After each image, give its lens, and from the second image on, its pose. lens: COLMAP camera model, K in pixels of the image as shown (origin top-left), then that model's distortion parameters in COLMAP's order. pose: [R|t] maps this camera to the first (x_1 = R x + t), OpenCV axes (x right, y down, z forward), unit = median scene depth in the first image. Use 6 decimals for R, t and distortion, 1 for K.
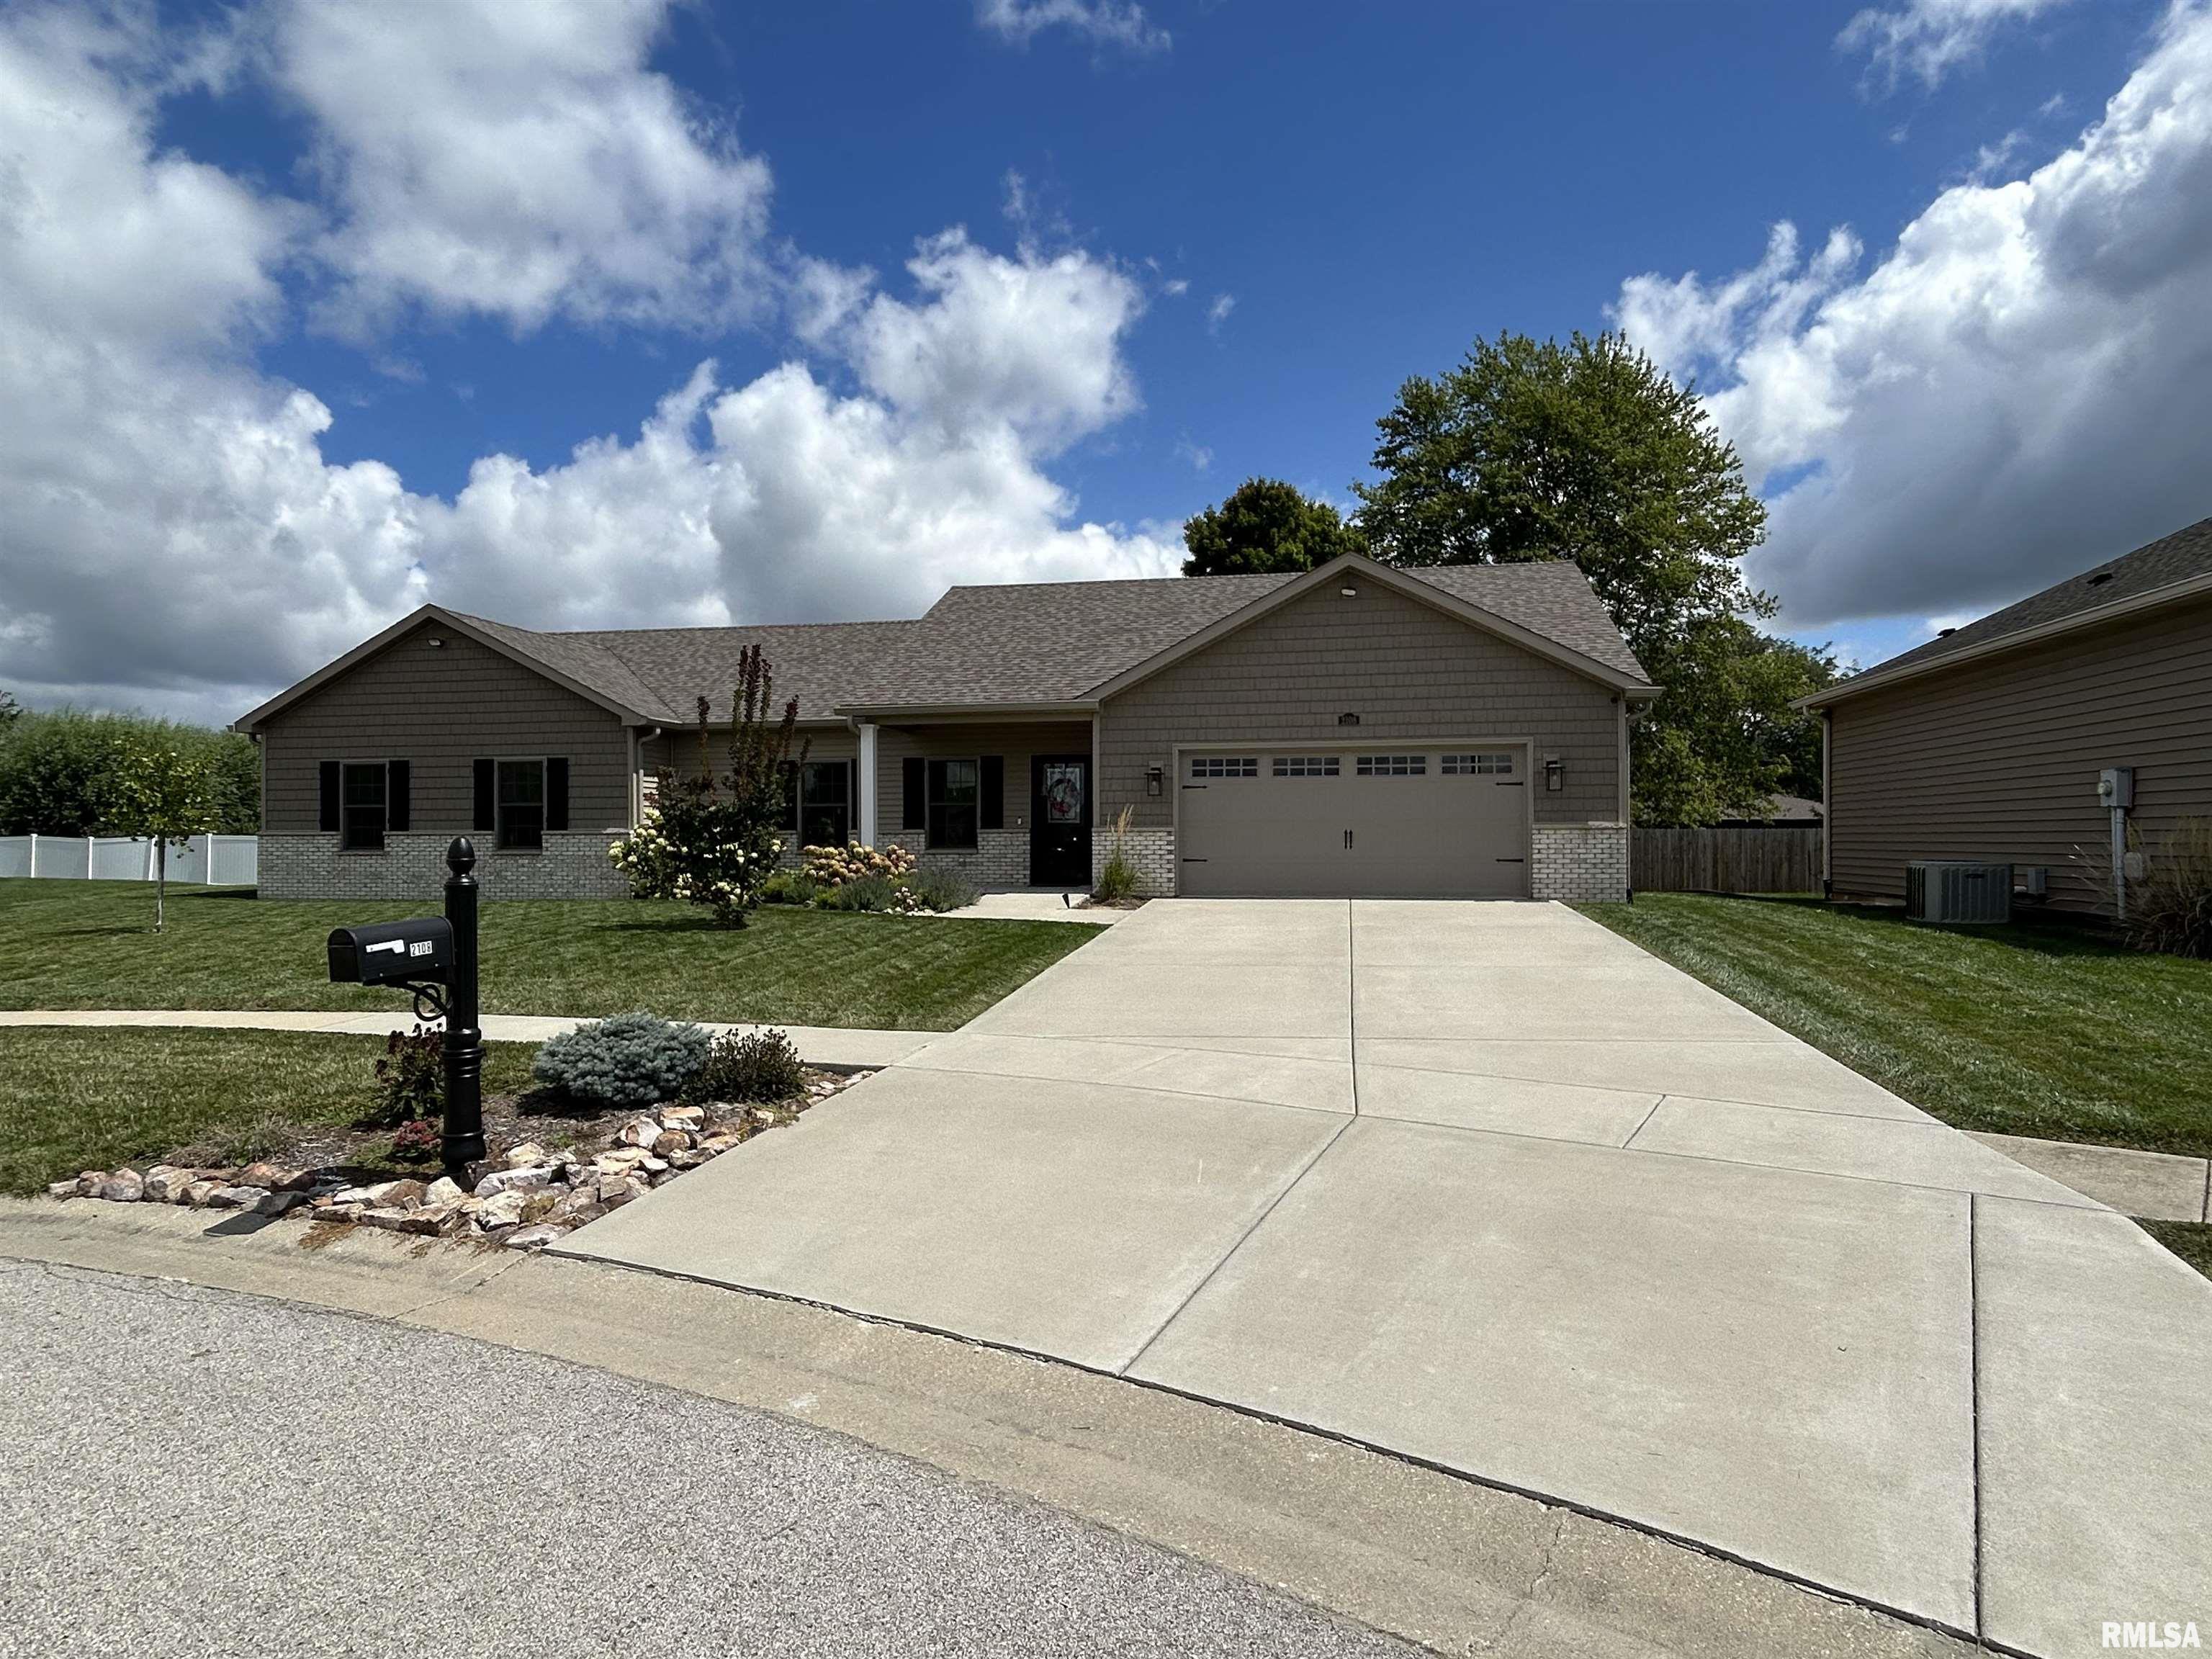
lens RADIAL K [[1272.9, 0, 1082.1], [0, 1272.9, 821.1], [0, 0, 1]] dist [-0.001897, 0.002756]
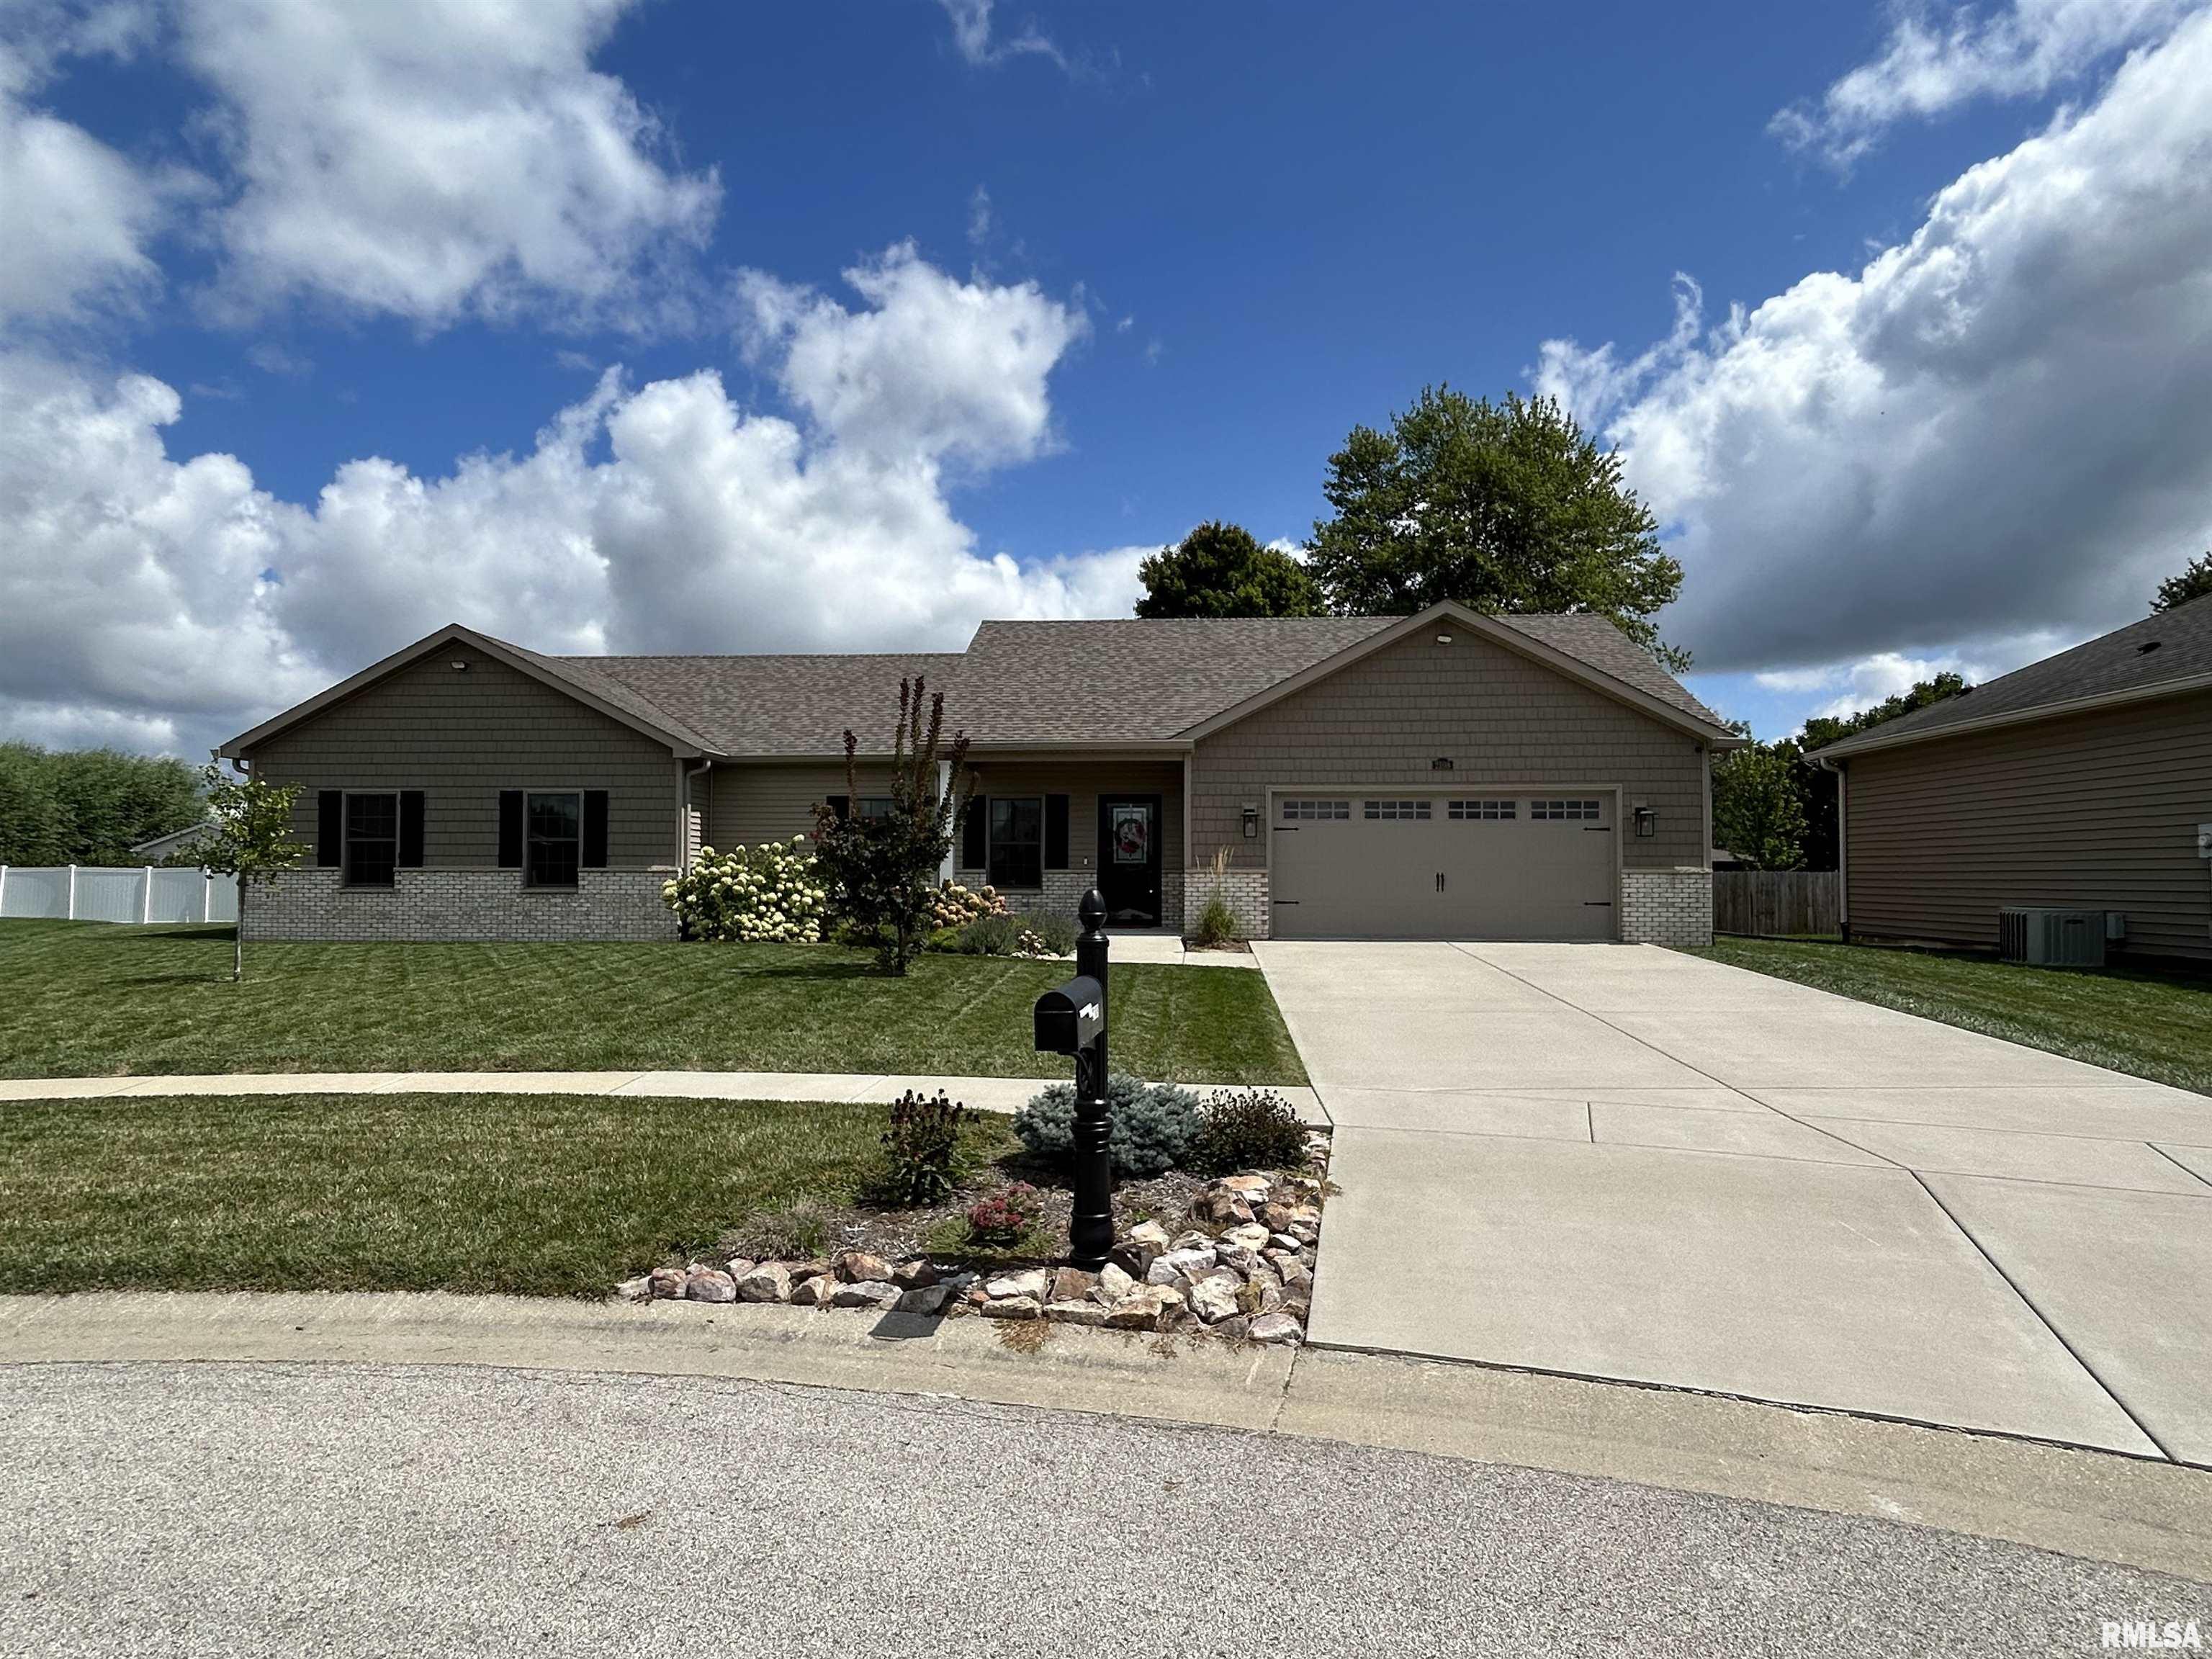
lens RADIAL K [[1272.9, 0, 1111.3], [0, 1272.9, 850.1], [0, 0, 1]] dist [-0.001897, 0.002756]
pose [[0.992327, 0.008587, 0.123344, -0.151205], [-0.007822, 0.999947, -0.006687, -0.002296], [-0.123395, 0.005671, 0.992341, 0.024041]]
